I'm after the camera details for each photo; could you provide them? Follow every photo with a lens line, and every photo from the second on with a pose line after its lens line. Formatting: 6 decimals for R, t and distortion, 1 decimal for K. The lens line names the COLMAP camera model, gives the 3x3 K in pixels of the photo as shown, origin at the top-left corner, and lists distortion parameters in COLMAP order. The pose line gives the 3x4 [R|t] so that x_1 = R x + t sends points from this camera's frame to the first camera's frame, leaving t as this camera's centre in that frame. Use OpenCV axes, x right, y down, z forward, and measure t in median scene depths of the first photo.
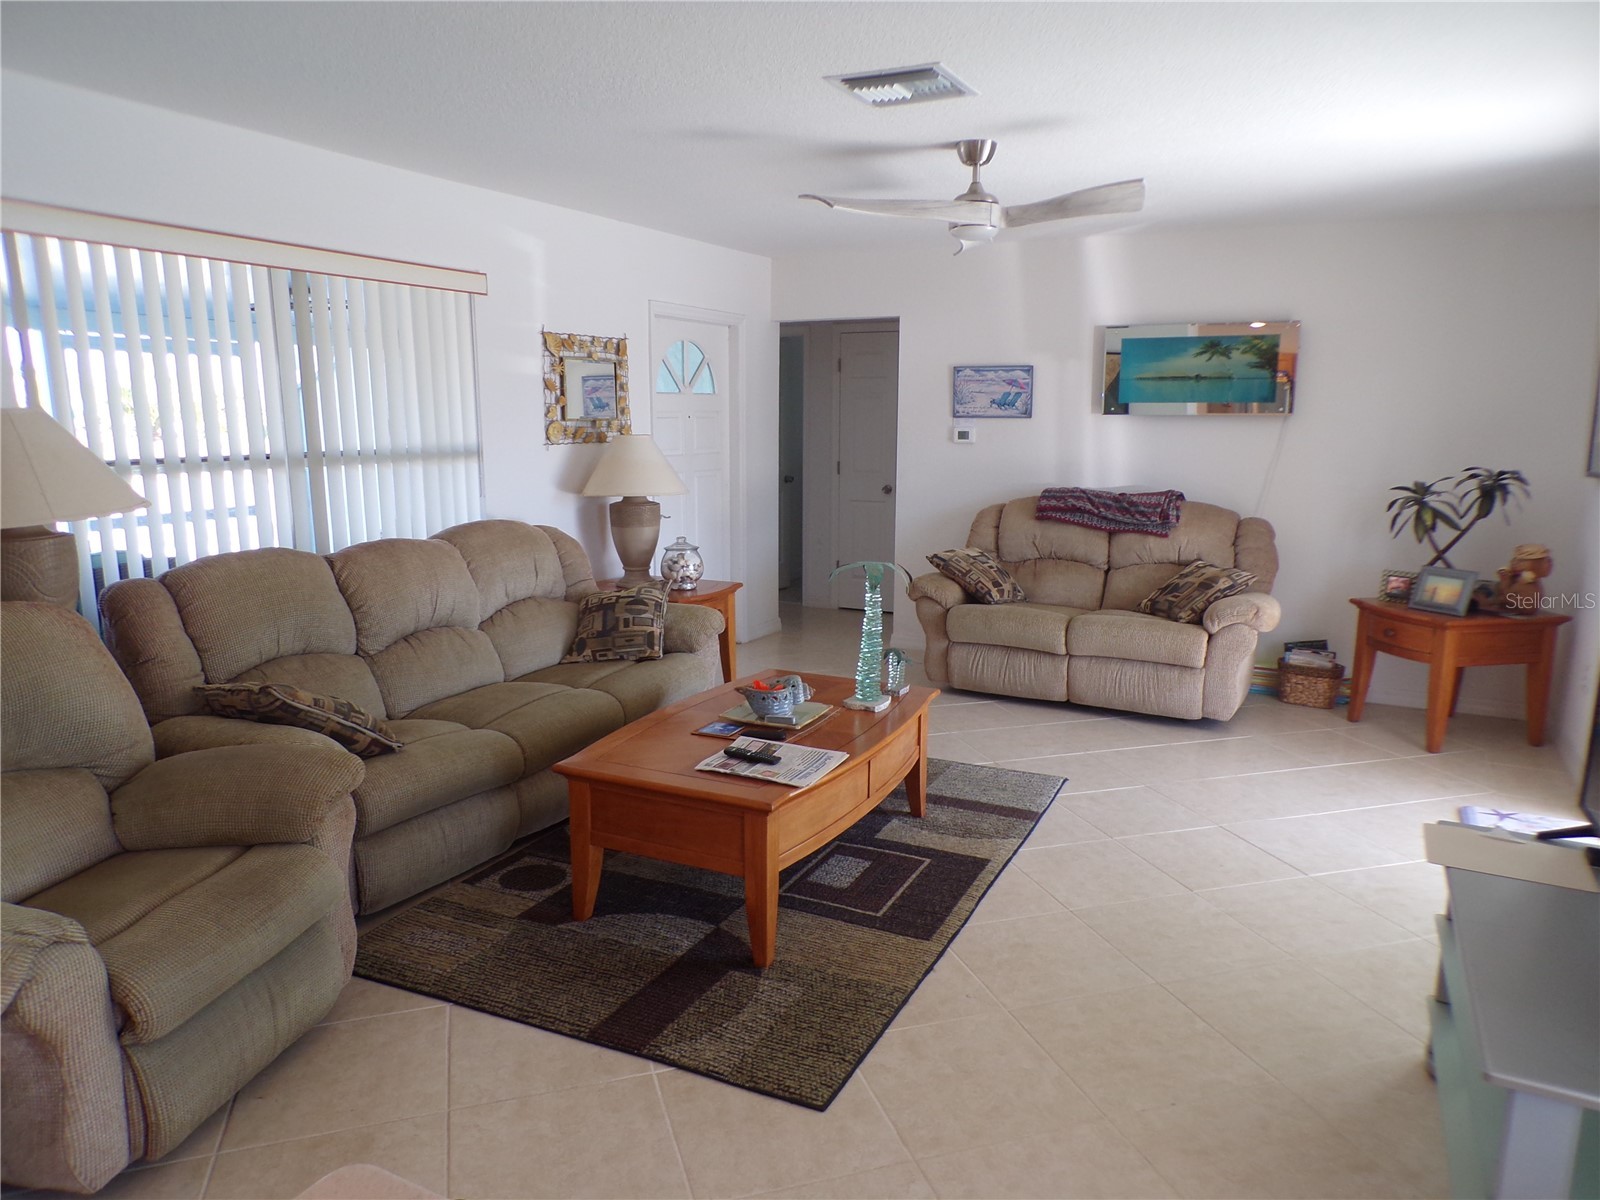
lens RADIAL K [[1093.3, 0, 790.1], [0, 1093.3, 611.4], [0, 0, 1]] dist [-0.009508, 0.028210]
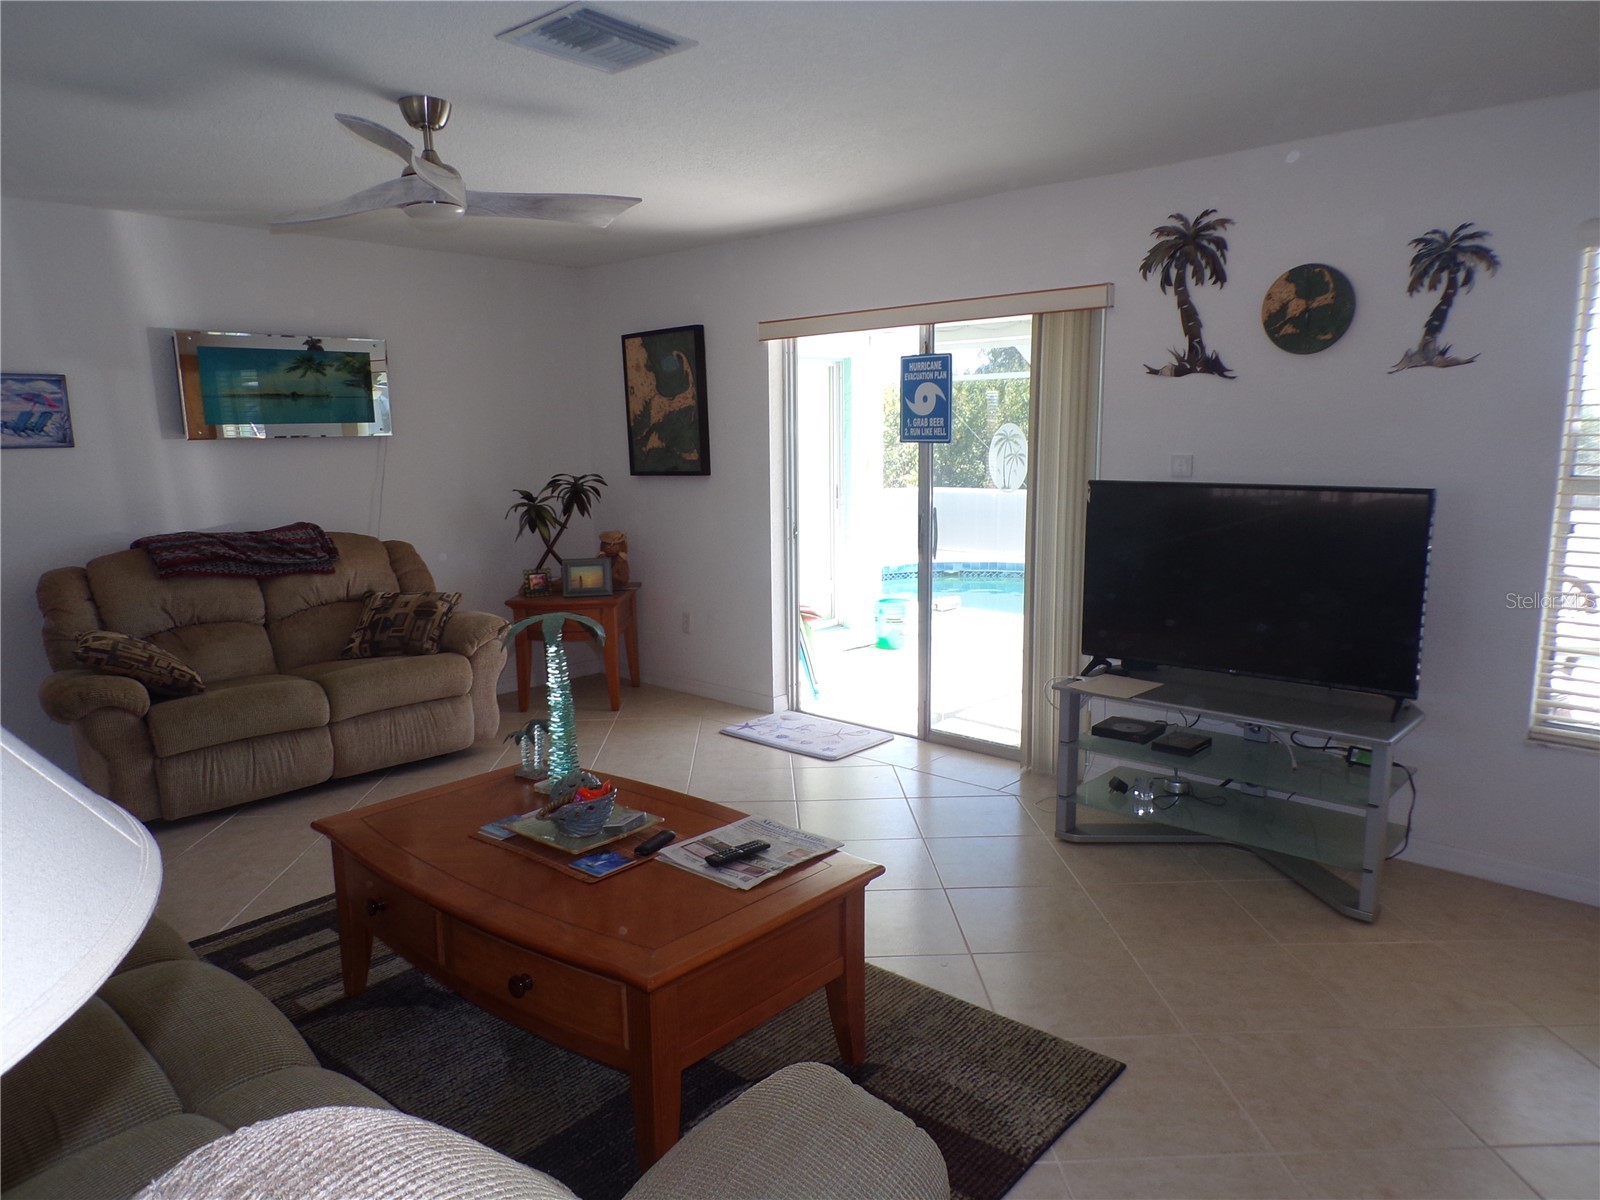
lens RADIAL K [[1105.1, 0, 804.8], [0, 1105.1, 607.9], [0, 0, 1]] dist [0.011573, 0.029278]
pose [[0.259762, -0.169917, 0.950606, -0.452556], [0.197483, 0.972941, 0.119945, -0.078198], [-0.945264, 0.156572, 0.286289, 0.407245]]
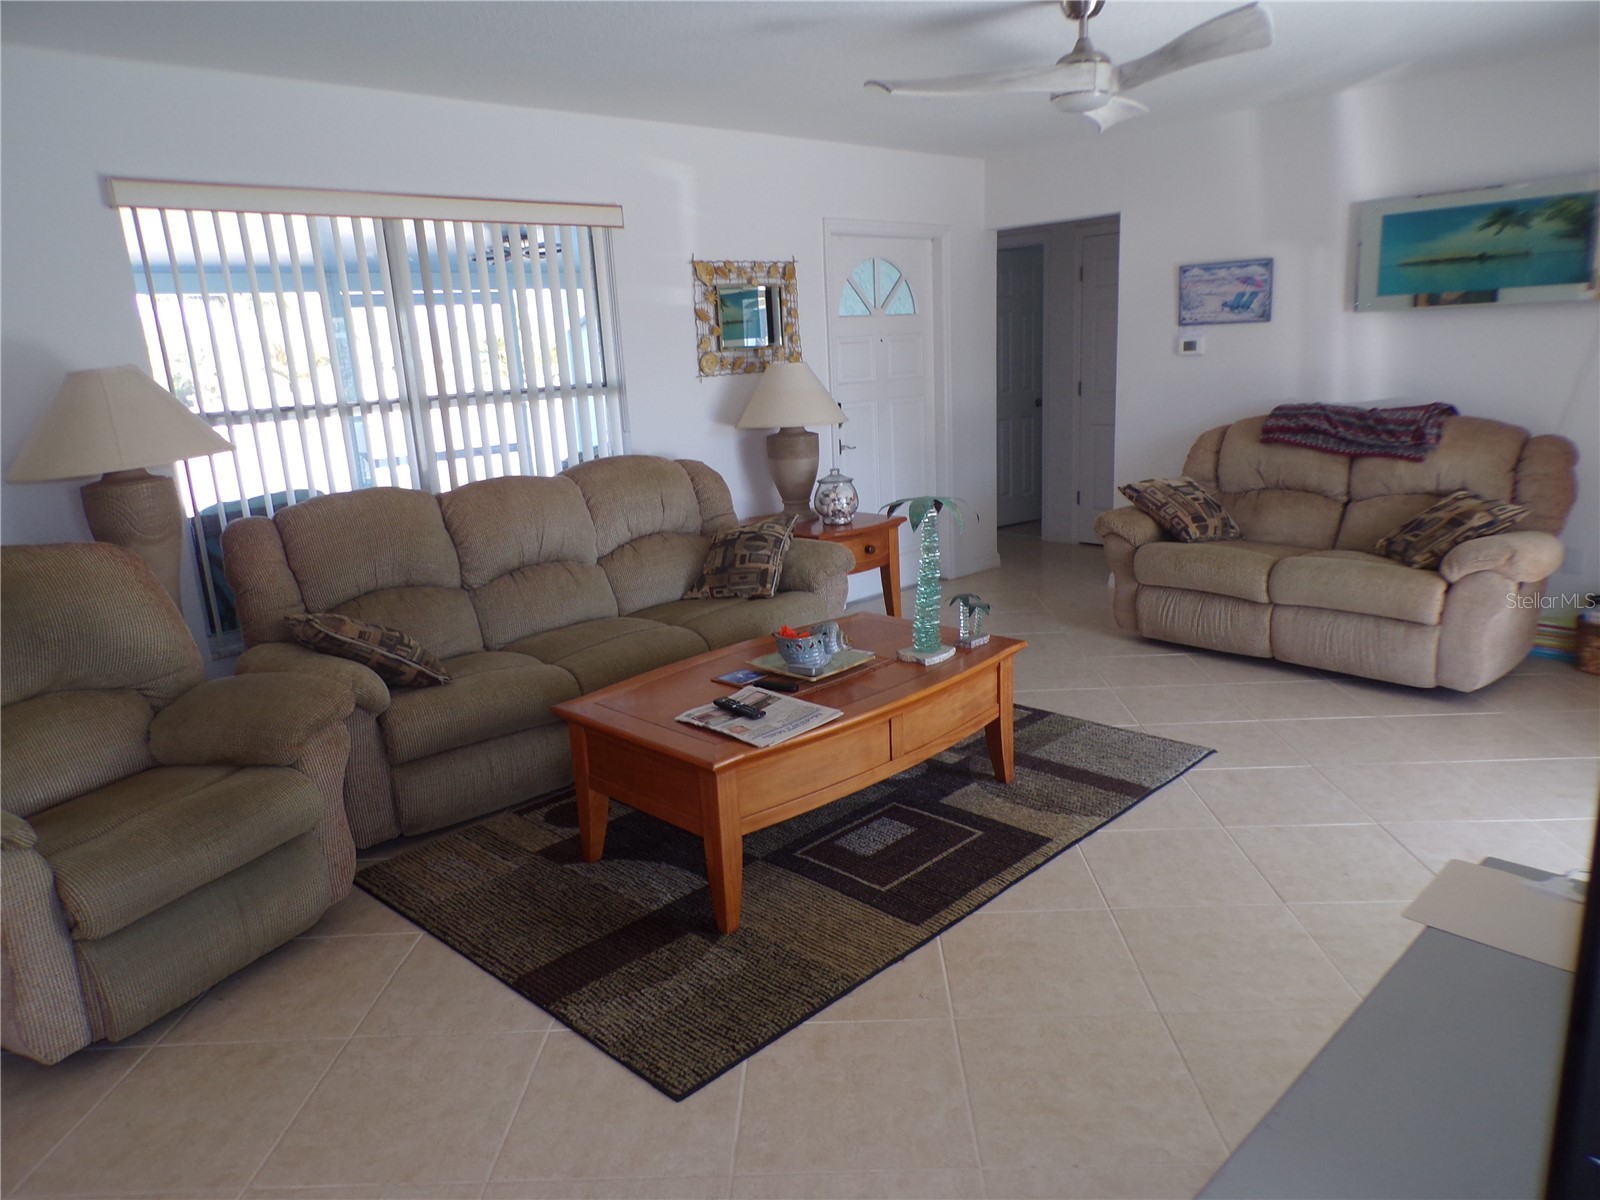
lens RADIAL K [[1089.2, 0, 801.1], [0, 1089.2, 614.9], [0, 0, 1]] dist [-0.003798, 0.027277]
pose [[0.947489, 0.030907, -0.318292, 0.181805], [-0.008601, 0.997422, 0.071249, -0.008630], [0.319673, -0.064770, 0.945311, 0.083706]]
